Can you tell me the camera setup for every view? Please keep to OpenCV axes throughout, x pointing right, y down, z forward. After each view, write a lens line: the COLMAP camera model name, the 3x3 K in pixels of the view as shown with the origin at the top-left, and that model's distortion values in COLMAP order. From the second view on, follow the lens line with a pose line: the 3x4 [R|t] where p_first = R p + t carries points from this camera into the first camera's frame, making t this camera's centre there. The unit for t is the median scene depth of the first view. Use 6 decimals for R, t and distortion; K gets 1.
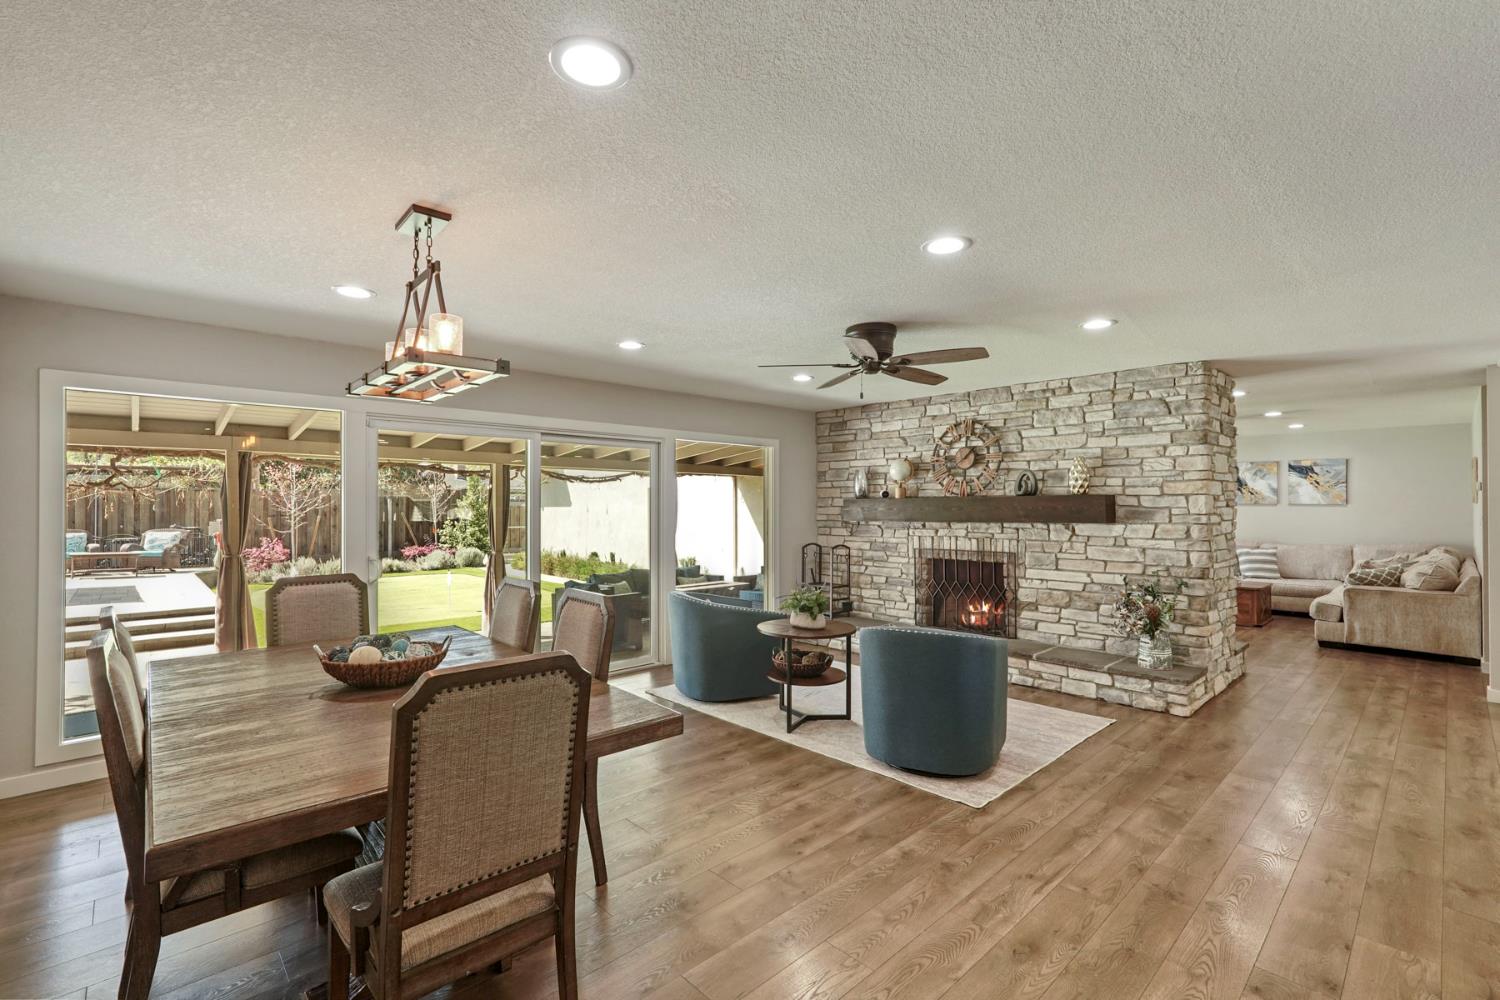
lens RADIAL K [[668.4, 0, 751.3], [0, 668.4, 504.4], [0, 0, 1]] dist [-0.005642, 0.001606]
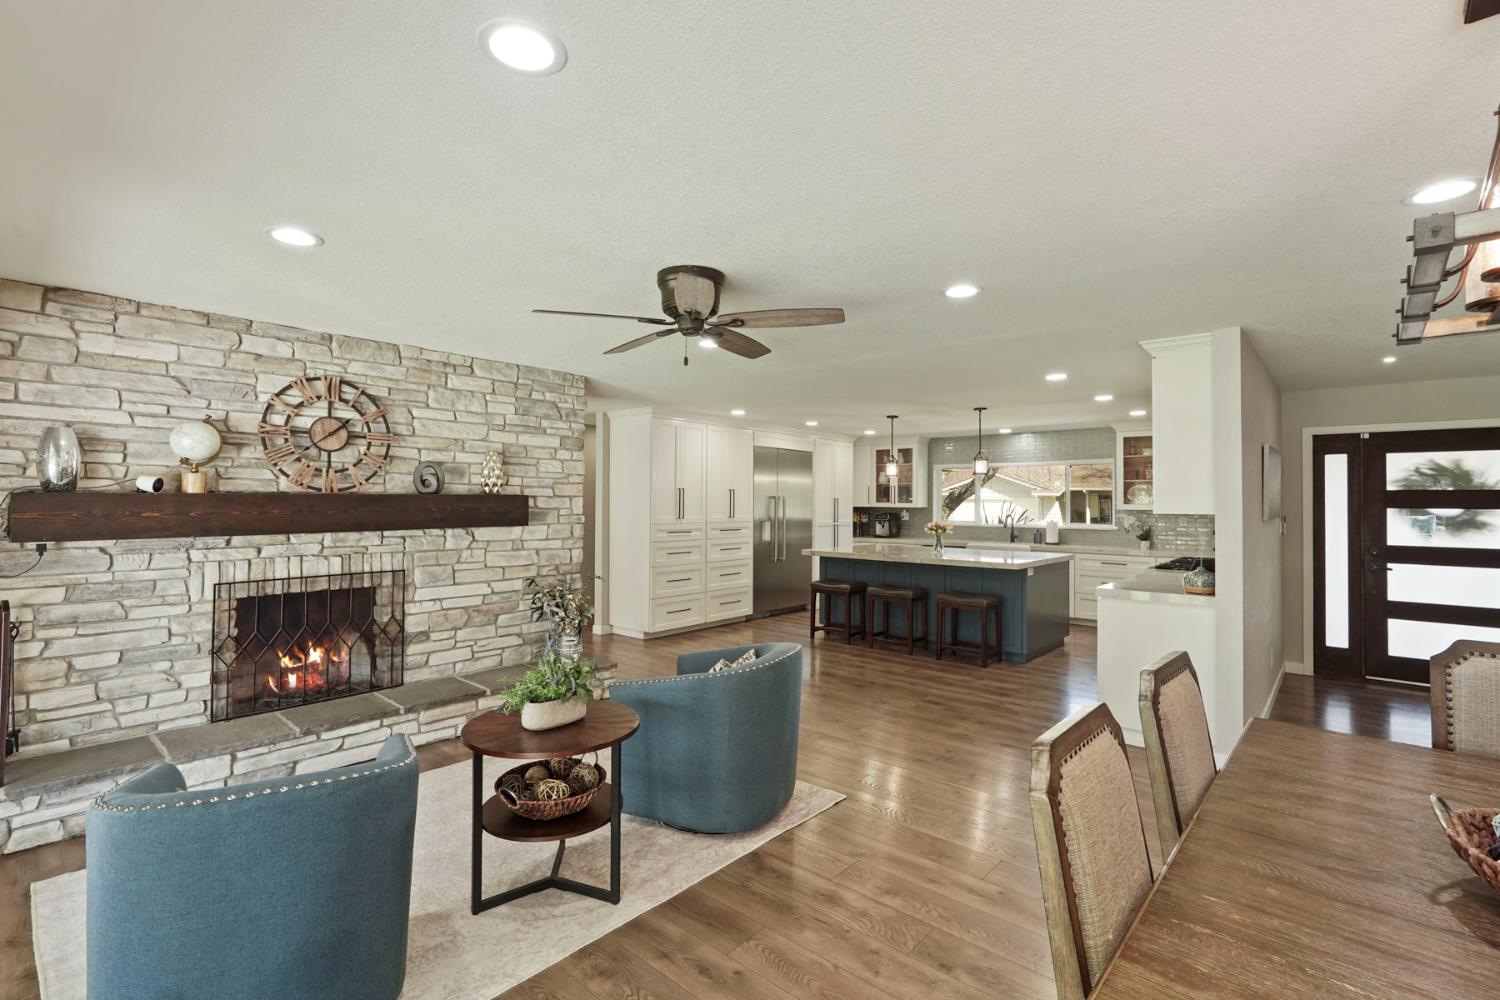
lens RADIAL K [[668.4, 0, 769.5], [0, 668.4, 497.7], [0, 0, 1]] dist [-0.005642, 0.001606]
pose [[-0.085210, 0.007385, 0.996336, -0.399094], [-0.007295, 0.999941, -0.008036, -0.005485], [-0.996336, -0.007953, -0.085151, 0.682959]]
